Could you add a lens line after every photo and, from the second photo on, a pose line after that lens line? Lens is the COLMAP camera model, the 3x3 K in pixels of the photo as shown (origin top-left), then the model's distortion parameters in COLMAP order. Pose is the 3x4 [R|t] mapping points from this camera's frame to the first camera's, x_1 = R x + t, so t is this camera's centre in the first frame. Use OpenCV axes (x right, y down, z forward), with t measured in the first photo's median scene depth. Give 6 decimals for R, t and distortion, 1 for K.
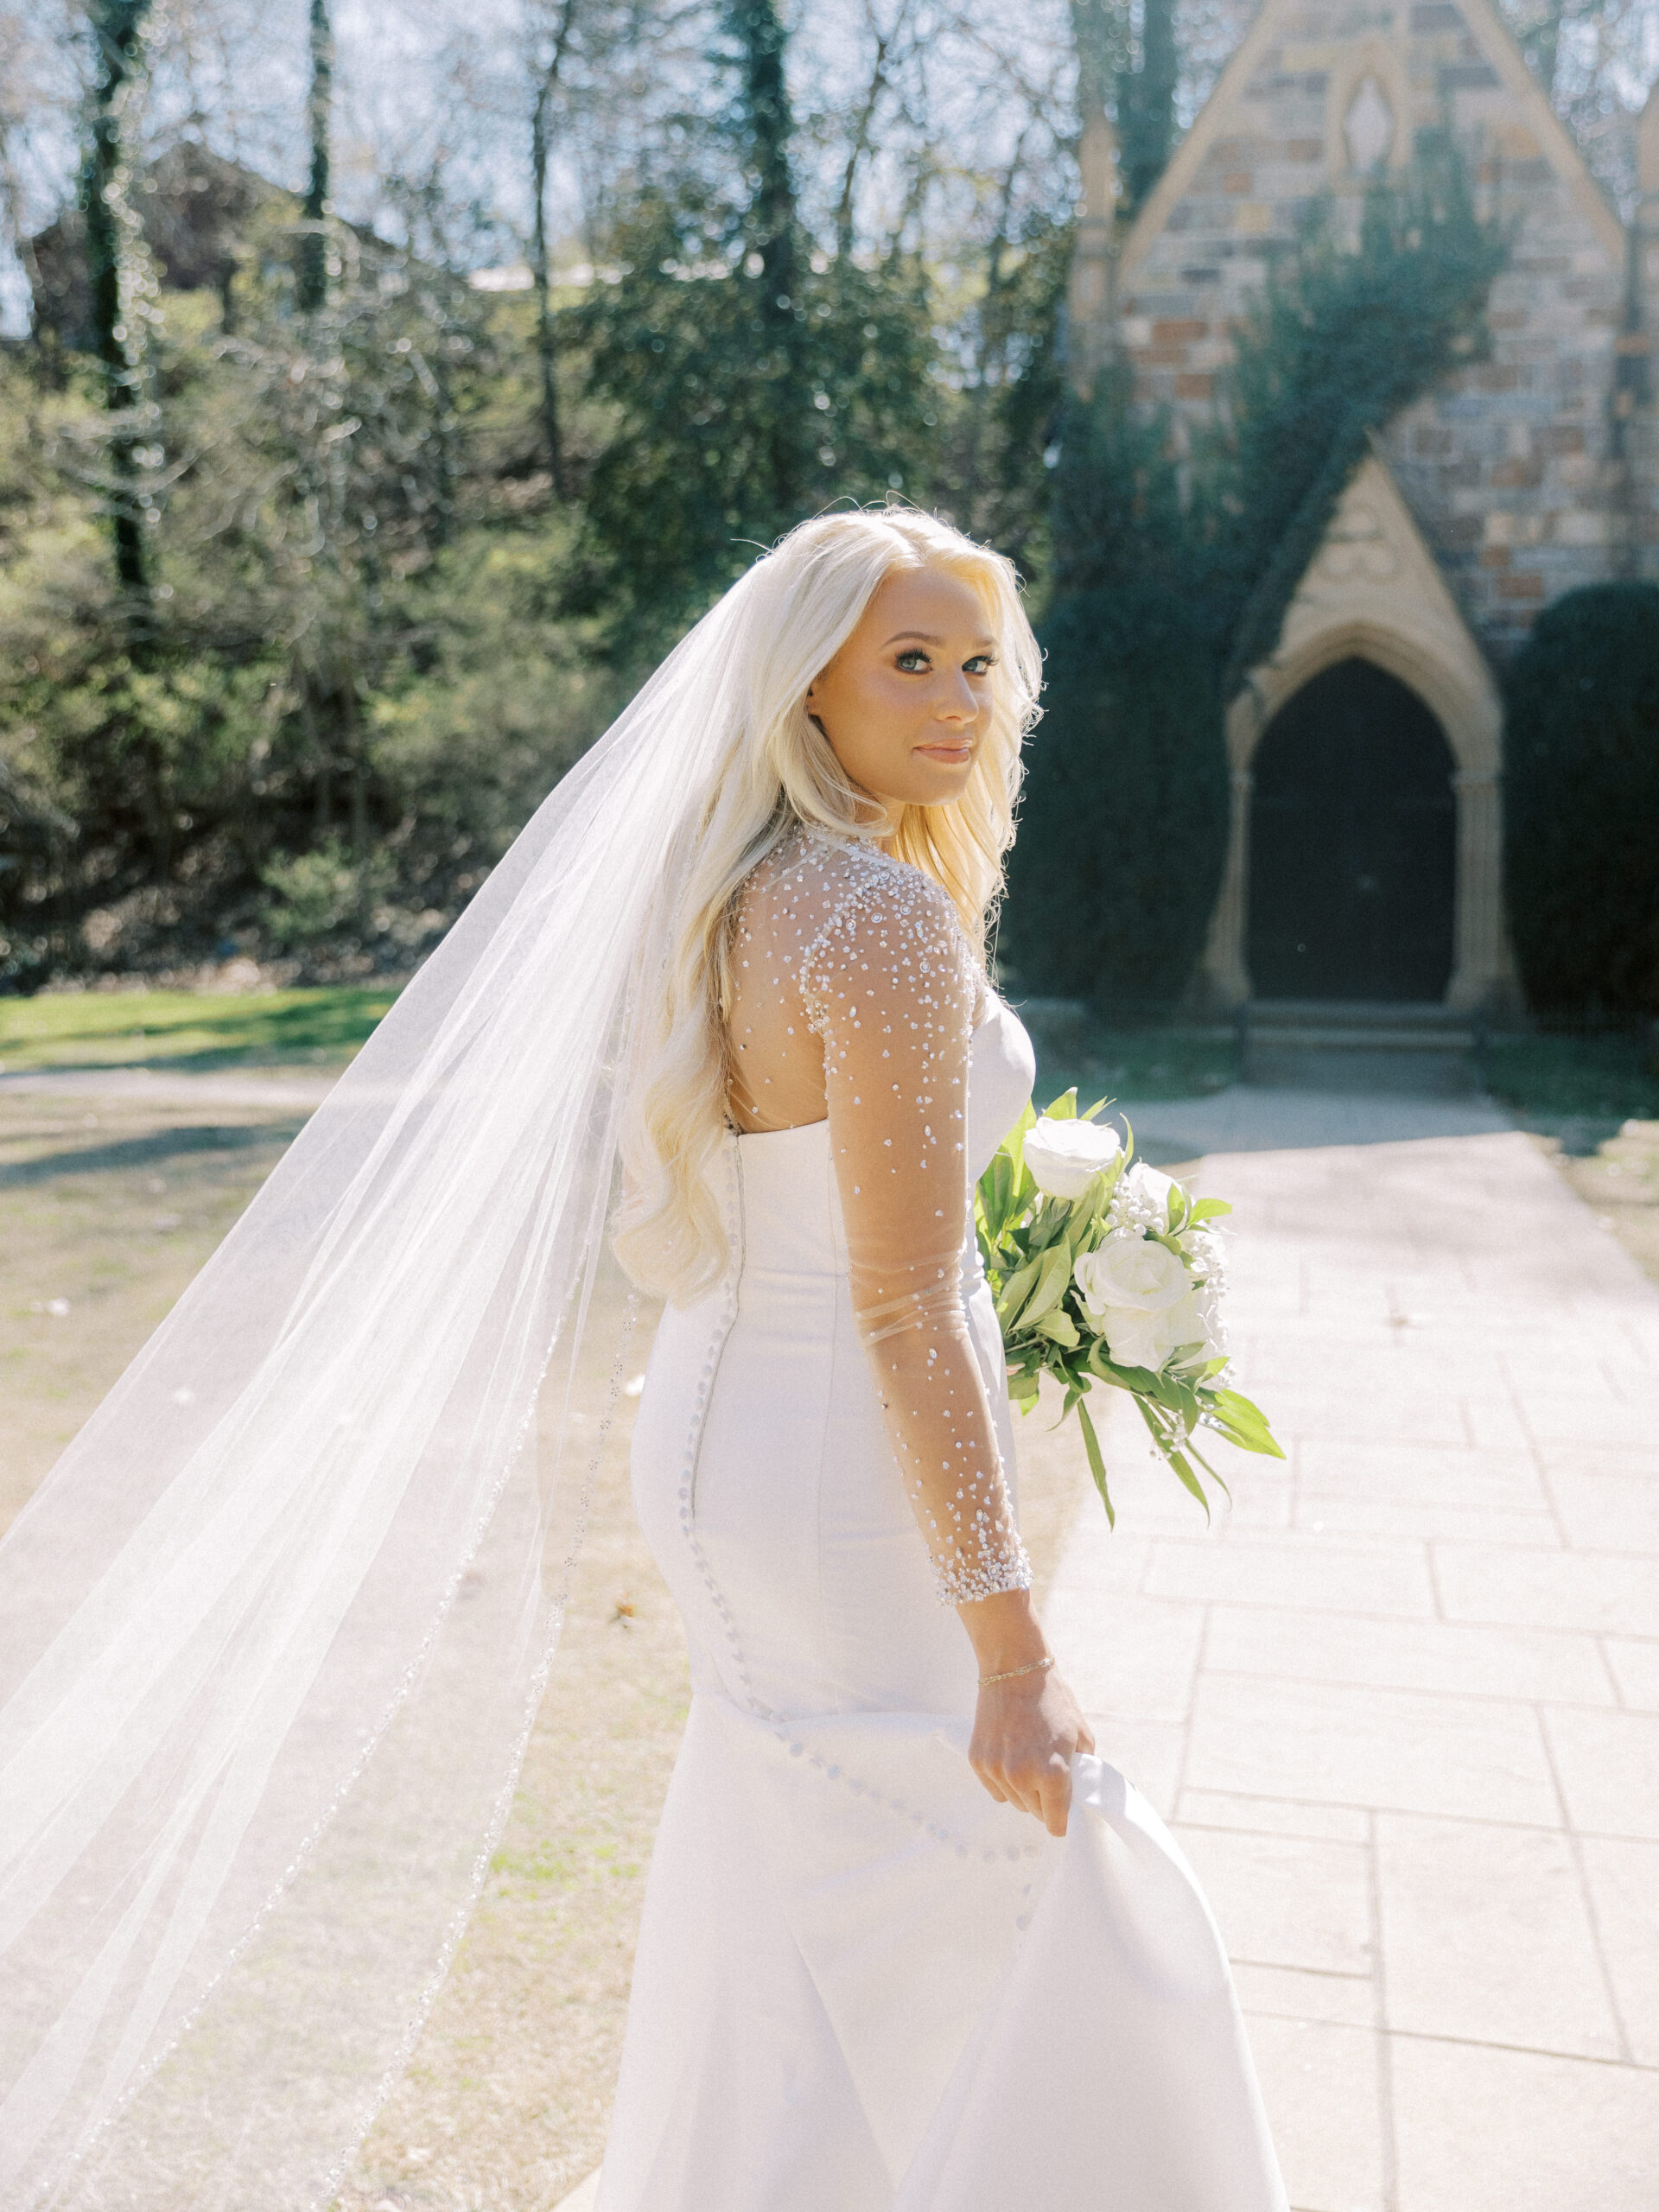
lens RADIAL K [[2329.1, 0, 834.1], [0, 2329.1, 970.9], [0, 0, 1]] dist [0.006226, 0.035156]
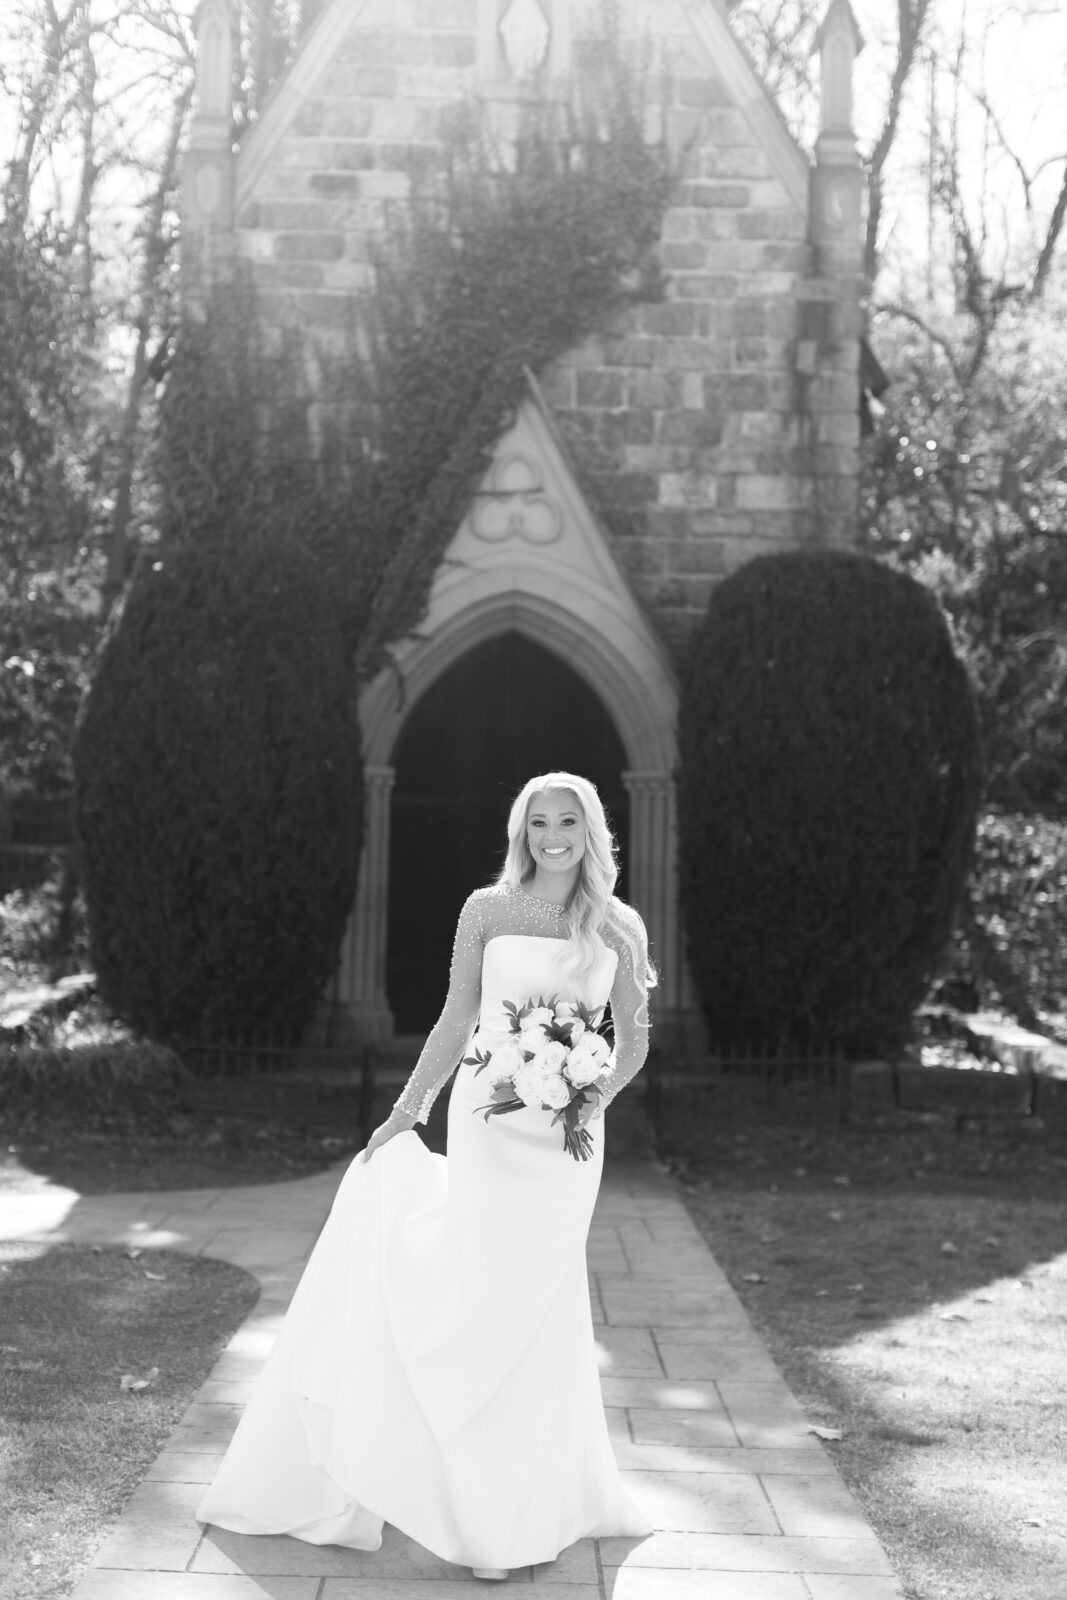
lens RADIAL K [[2240.1, 0, 519.7], [0, 2240.1, 800.1], [0, 0, 1]] dist [0.035130, -0.090667]
pose [[0.979245, 0.014320, 0.202175, 0.061337], [0.001831, 0.996835, -0.079474, -0.007933], [-0.202673, 0.078194, 0.976119, 0.202360]]
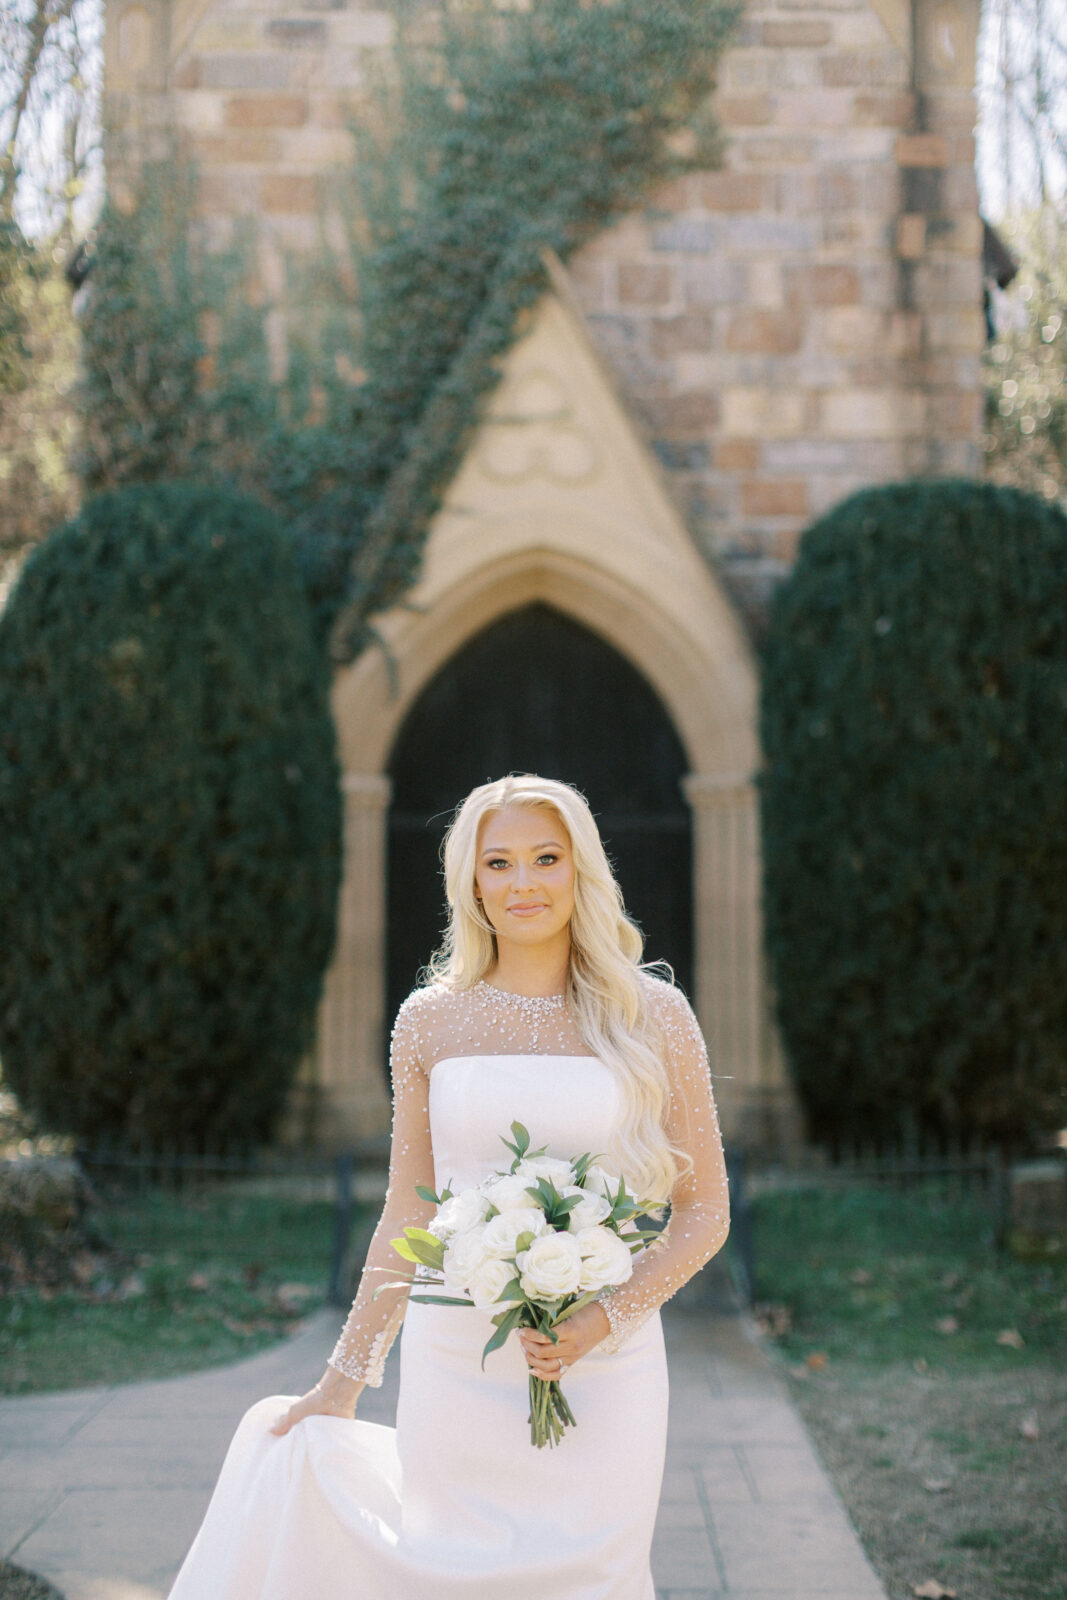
lens RADIAL K [[2297.1, 0, 527.7], [0, 2297.1, 799.0], [0, 0, 1]] dist [-0.039542, 0.155130]
pose [[0.983179, -0.002097, 0.182635, 0.103466], [0.020057, 0.995126, -0.096547, -0.016518], [-0.181542, 0.098586, 0.978429, 0.375232]]
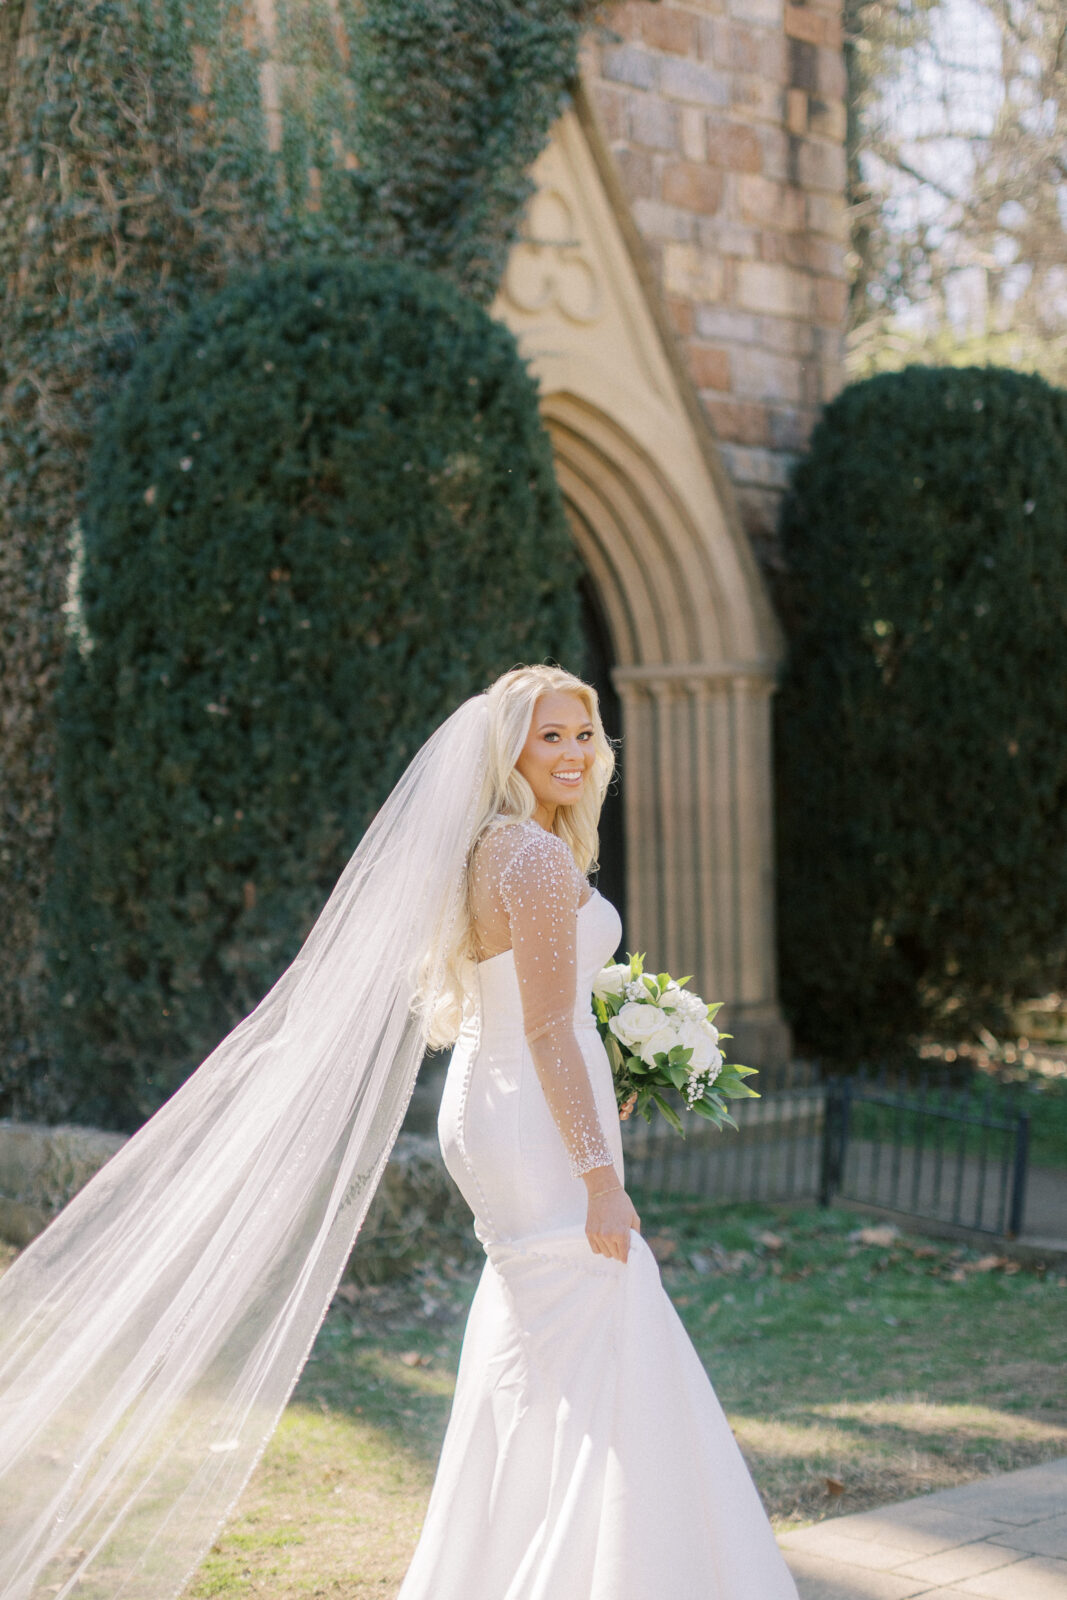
lens RADIAL K [[2519.8, 0, 531.6], [0, 2519.8, 745.8], [0, 0, 1]] dist [-0.016771, 0.037458]
pose [[0.594205, 0.008325, 0.804271, -0.270983], [0.082125, 0.994092, -0.070965, -0.020716], [-0.800110, 0.108219, 0.590011, 0.650568]]
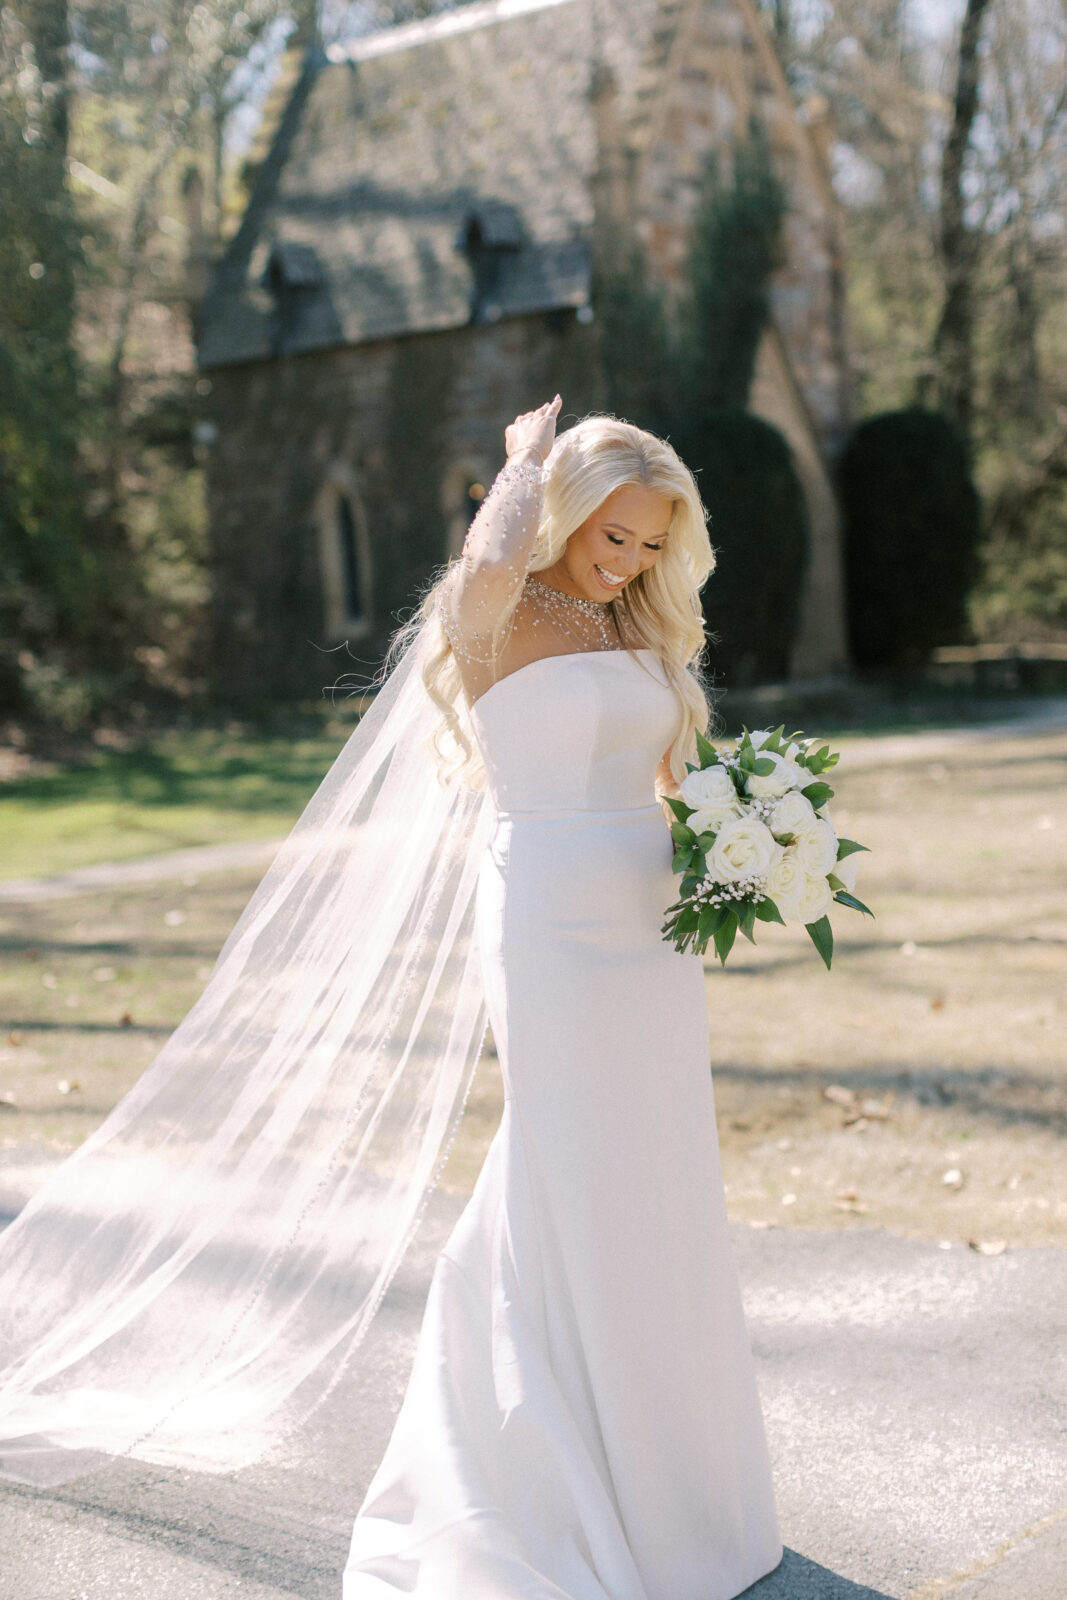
lens RADIAL K [[2437.2, 0, 534.0], [0, 2437.2, 822.1], [0, 0, 1]] dist [-0.039686, 0.127934]
pose [[0.504485, -0.129388, 0.853671, -1.252835], [0.138126, 0.988069, 0.068131, -0.026152], [-0.852301, 0.083543, 0.516338, 0.322153]]
